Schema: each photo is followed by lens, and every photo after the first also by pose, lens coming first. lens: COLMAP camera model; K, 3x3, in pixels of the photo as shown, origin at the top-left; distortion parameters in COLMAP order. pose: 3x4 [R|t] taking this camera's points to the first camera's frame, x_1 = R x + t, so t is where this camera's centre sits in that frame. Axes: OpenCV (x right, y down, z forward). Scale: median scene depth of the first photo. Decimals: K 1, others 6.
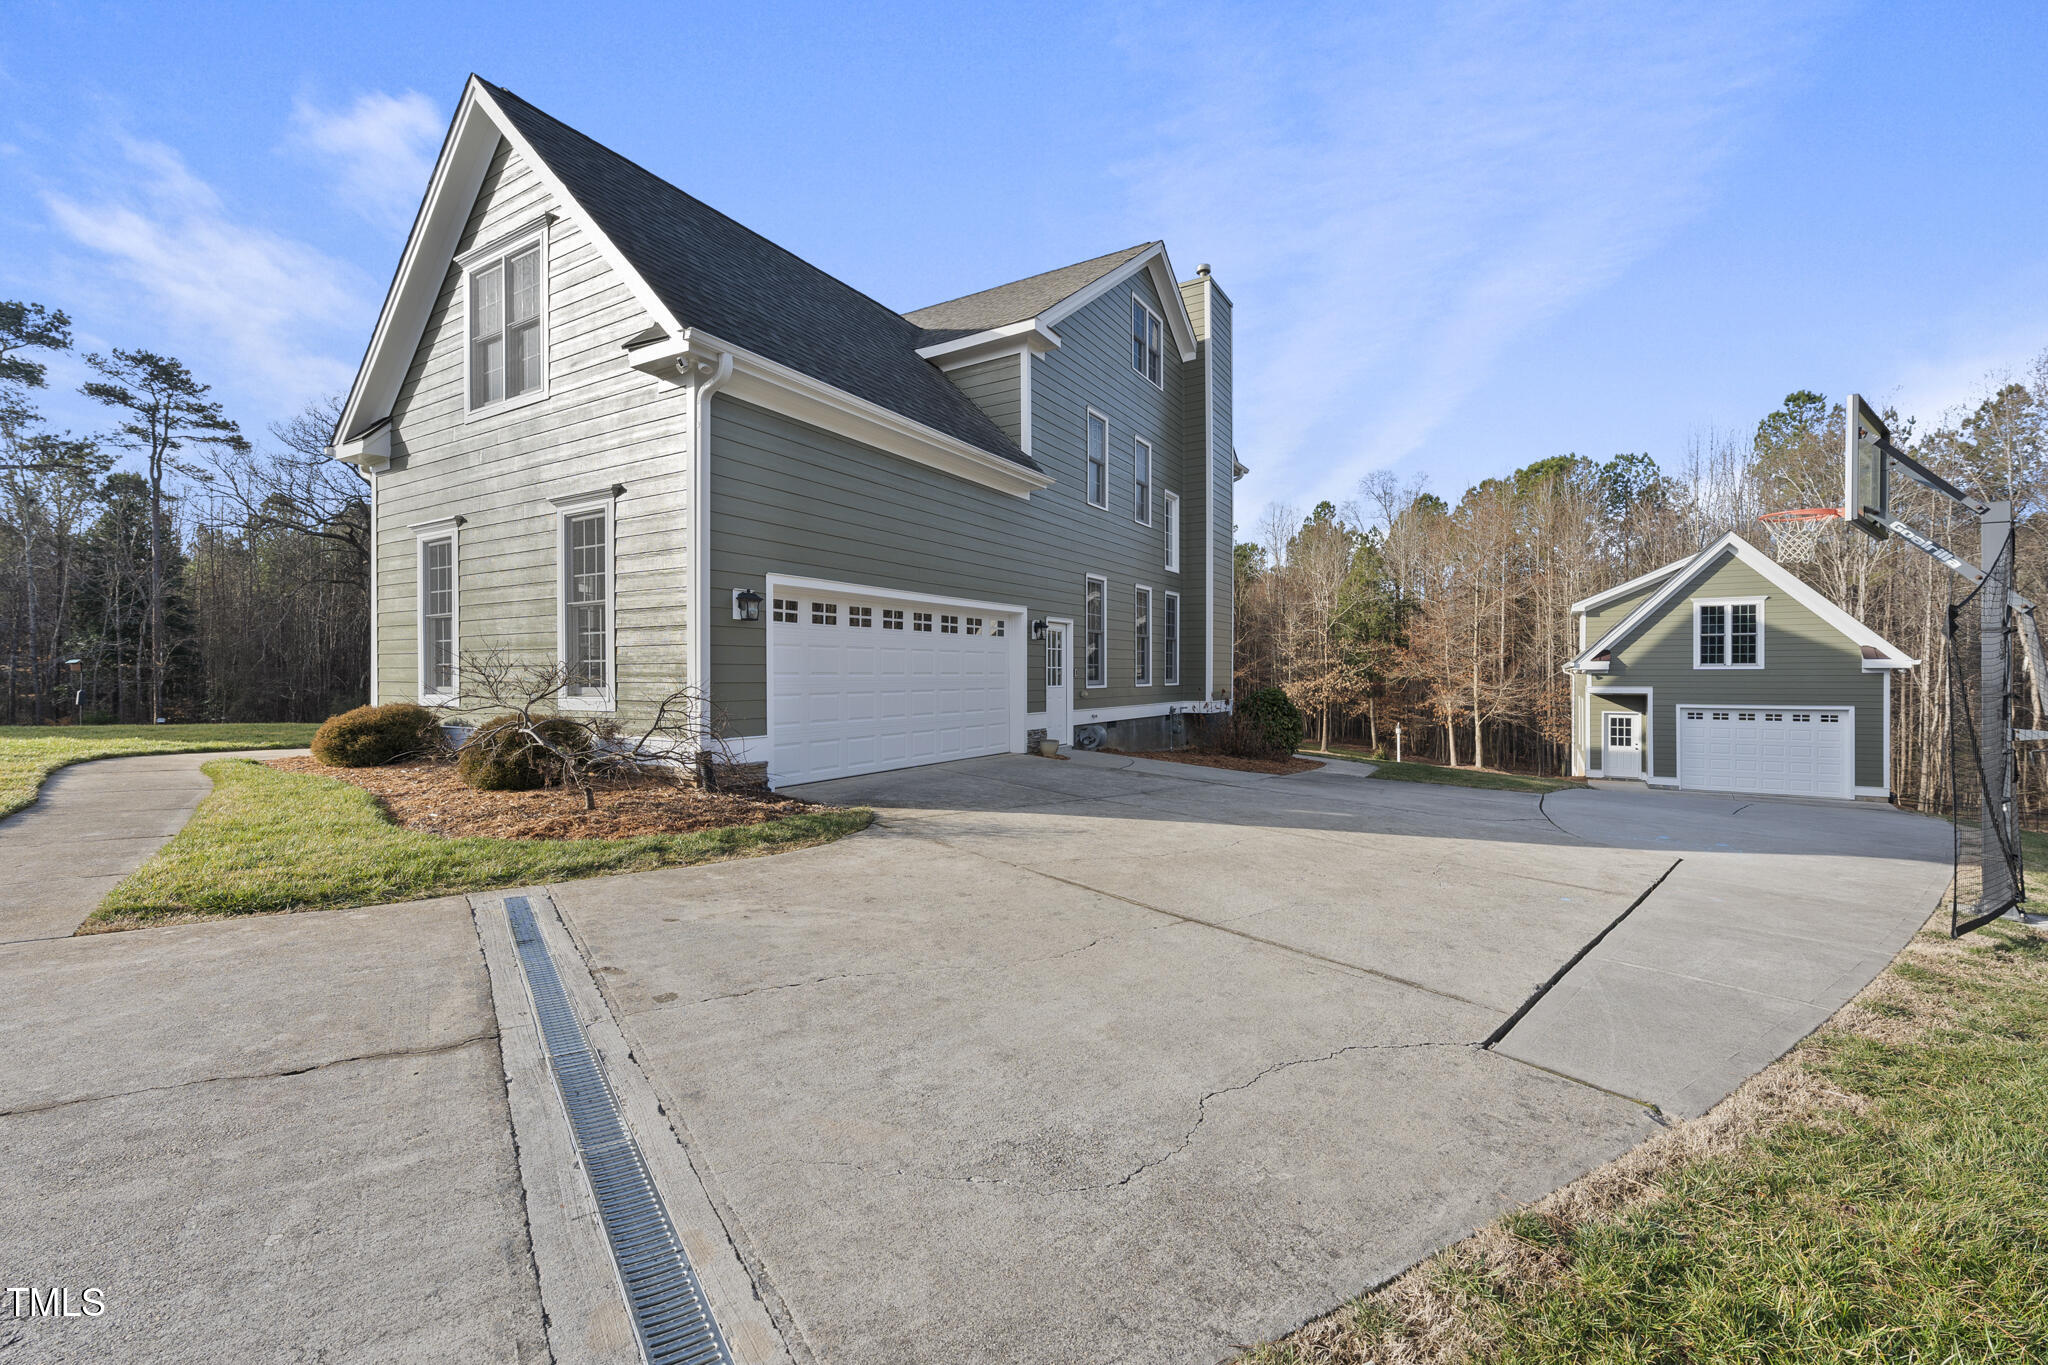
lens RADIAL K [[840.9, 0, 1028.4], [0, 840.9, 679.4], [0, 0, 1]] dist [-0.000106, -0.000091]
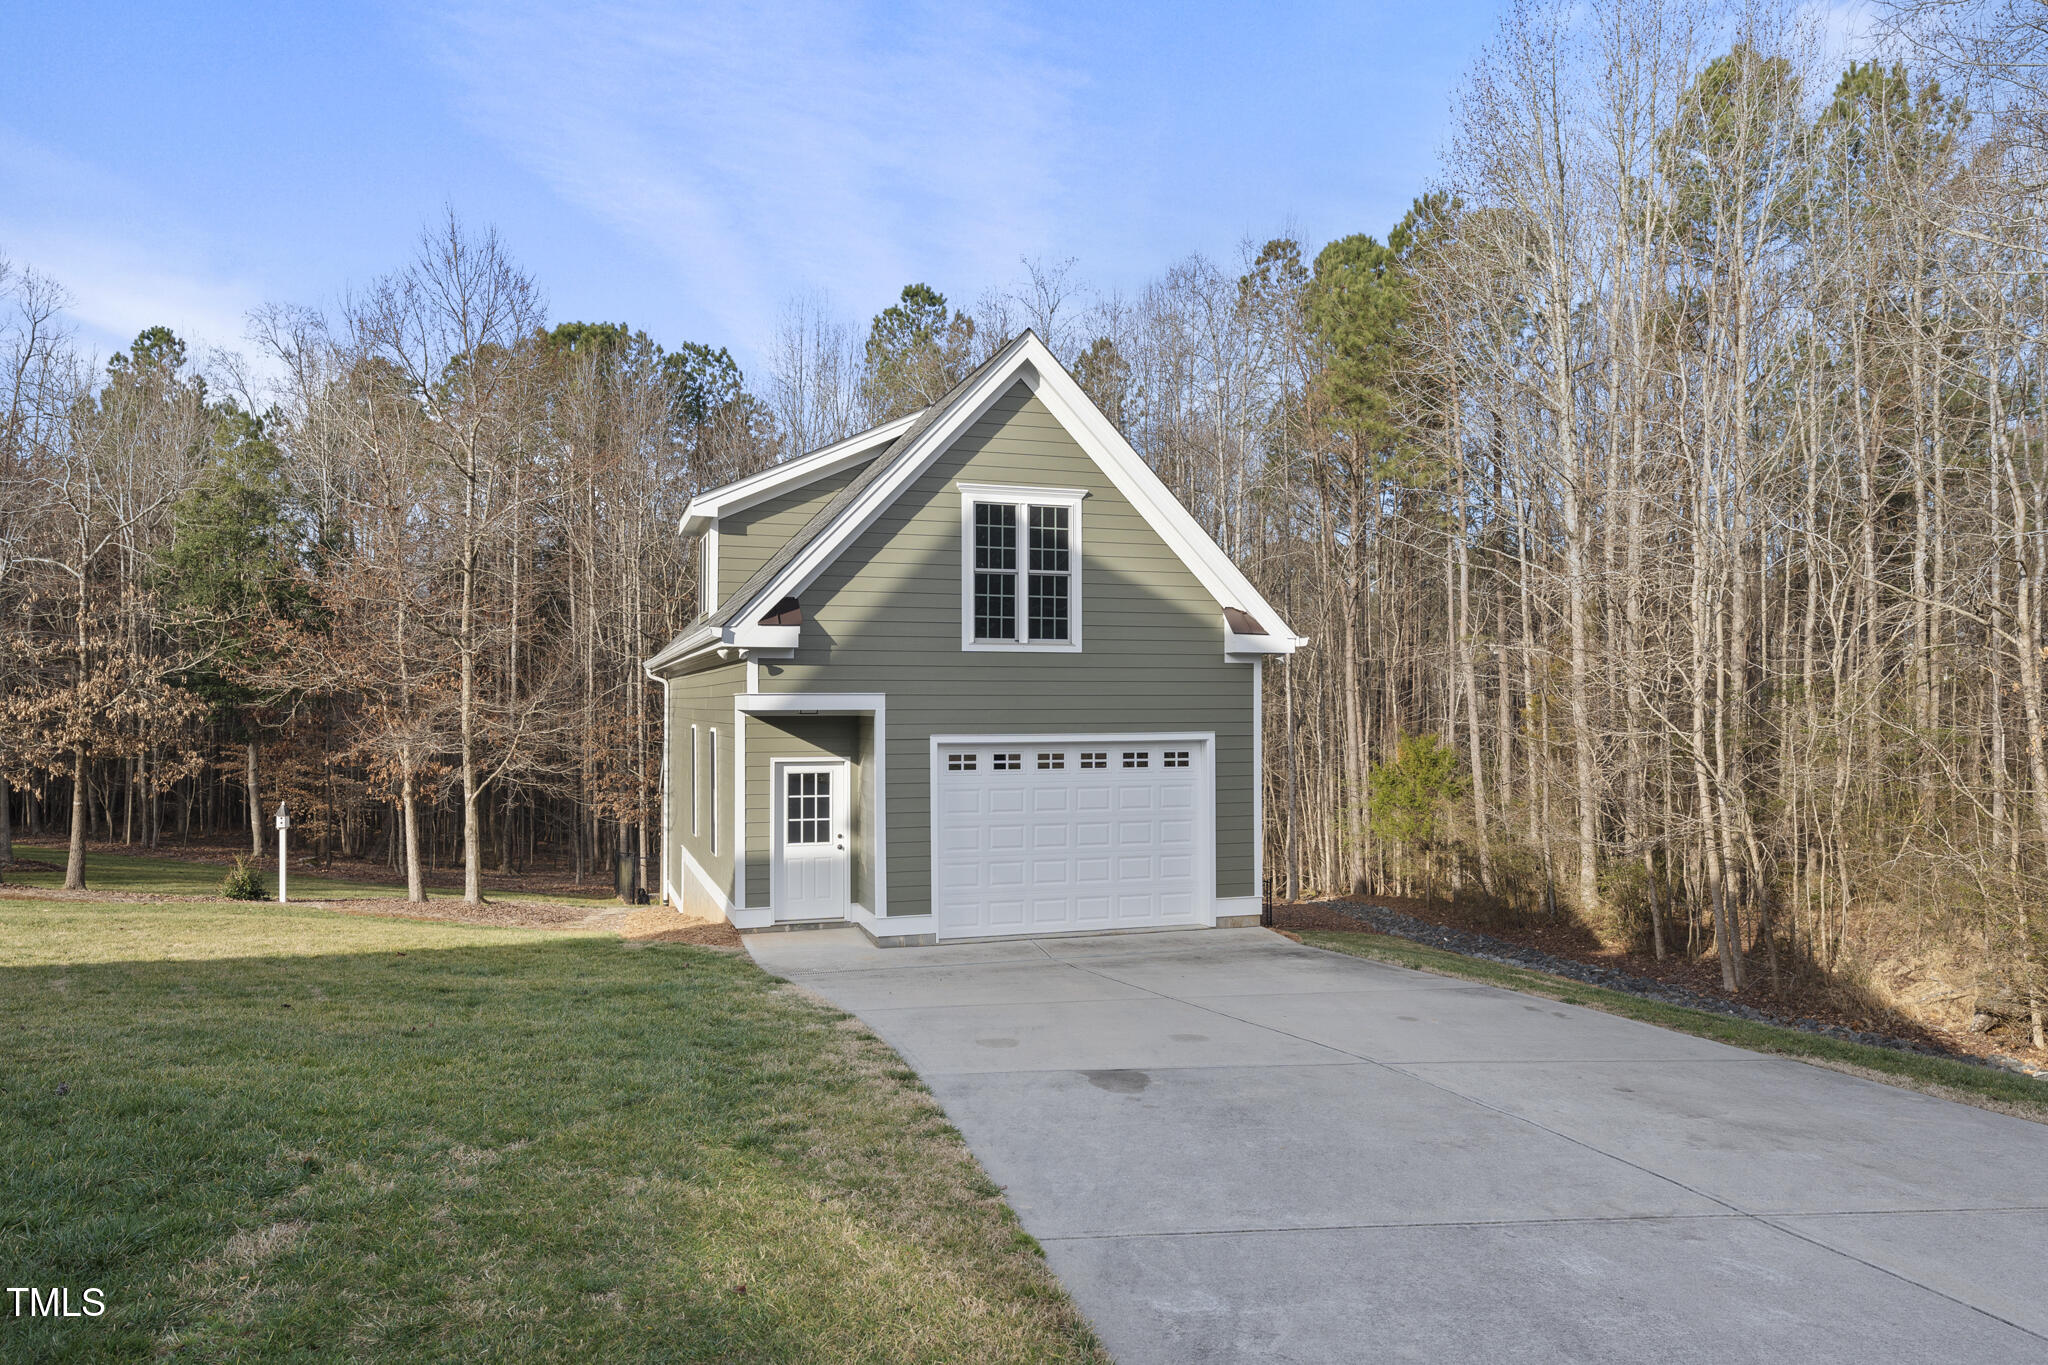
lens RADIAL K [[1356.1, 0, 1024.0], [0, 1356.1, 682.5], [0, 0, 1]] dist [-0.002422, 0.001500]
pose [[0.637534, 0.014624, 0.770283, 0.281631], [0.004815, 0.999725, -0.022966, 0.018657], [-0.770407, 0.018351, 0.637288, 0.529634]]
